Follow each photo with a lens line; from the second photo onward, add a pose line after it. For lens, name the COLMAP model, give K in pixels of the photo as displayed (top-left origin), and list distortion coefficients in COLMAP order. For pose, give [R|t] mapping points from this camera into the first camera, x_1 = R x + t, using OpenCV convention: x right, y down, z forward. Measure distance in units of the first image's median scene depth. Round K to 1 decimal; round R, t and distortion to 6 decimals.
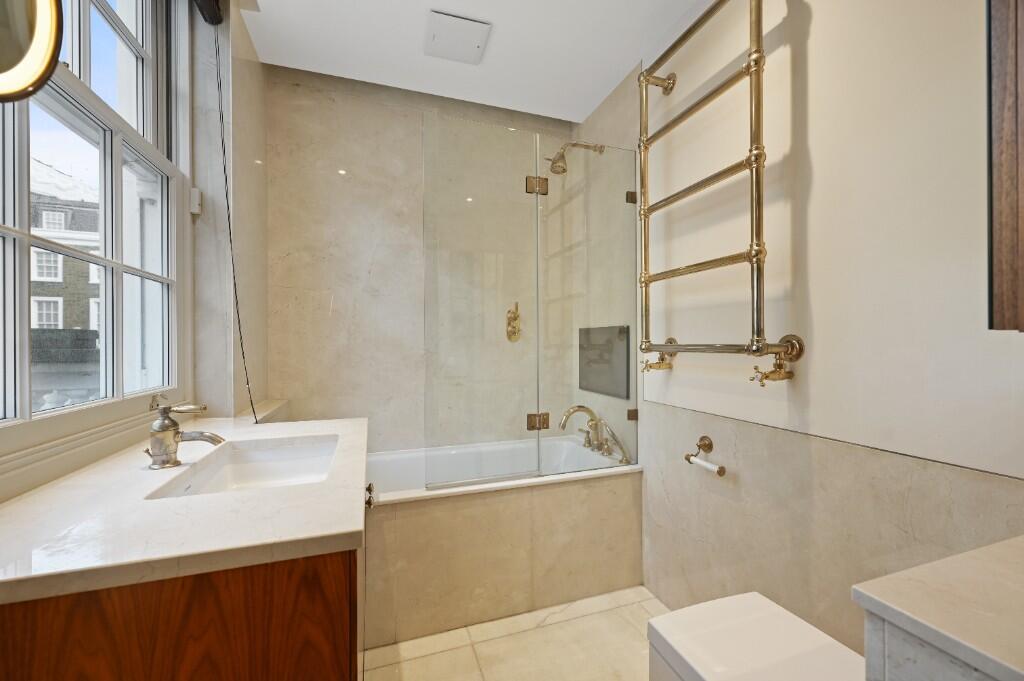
lens RADIAL K [[407.2, 0, 511.9], [0, 407.2, 342.7], [0, 0, 1]] dist [-0.000773, 0.000000]
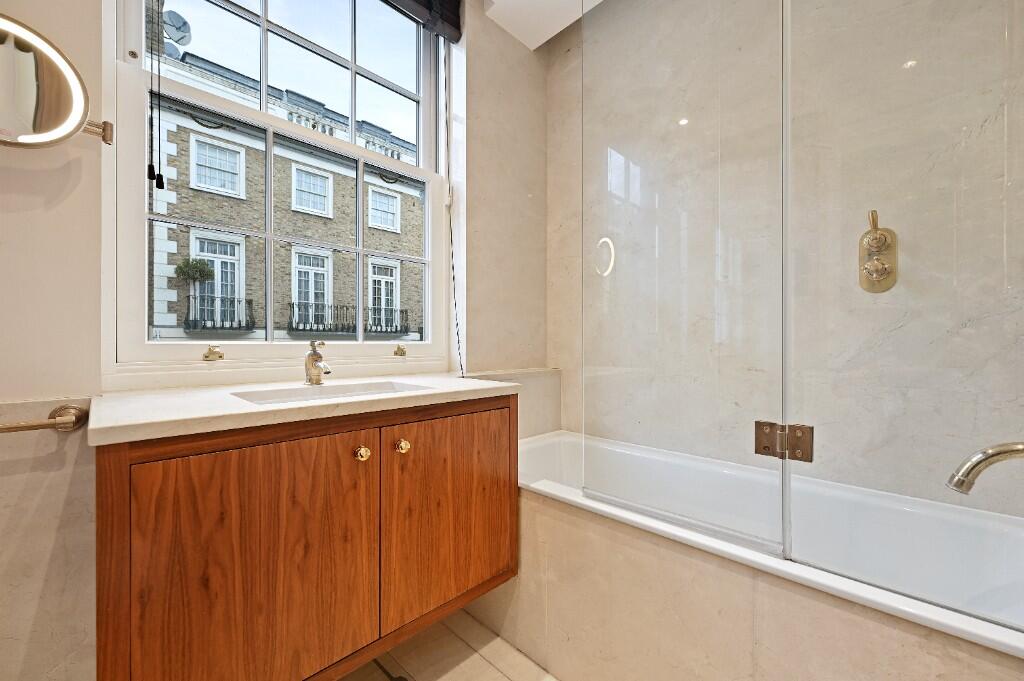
lens RADIAL K [[407.2, 0, 511.9], [0, 407.2, 342.7], [0, 0, 1]] dist [-0.000773, 0.000000]
pose [[0.444834, 0.004722, -0.895601, 0.345203], [0.001056, 0.999983, 0.005797, 0.077233], [0.895613, -0.003525, 0.444821, 0.509509]]
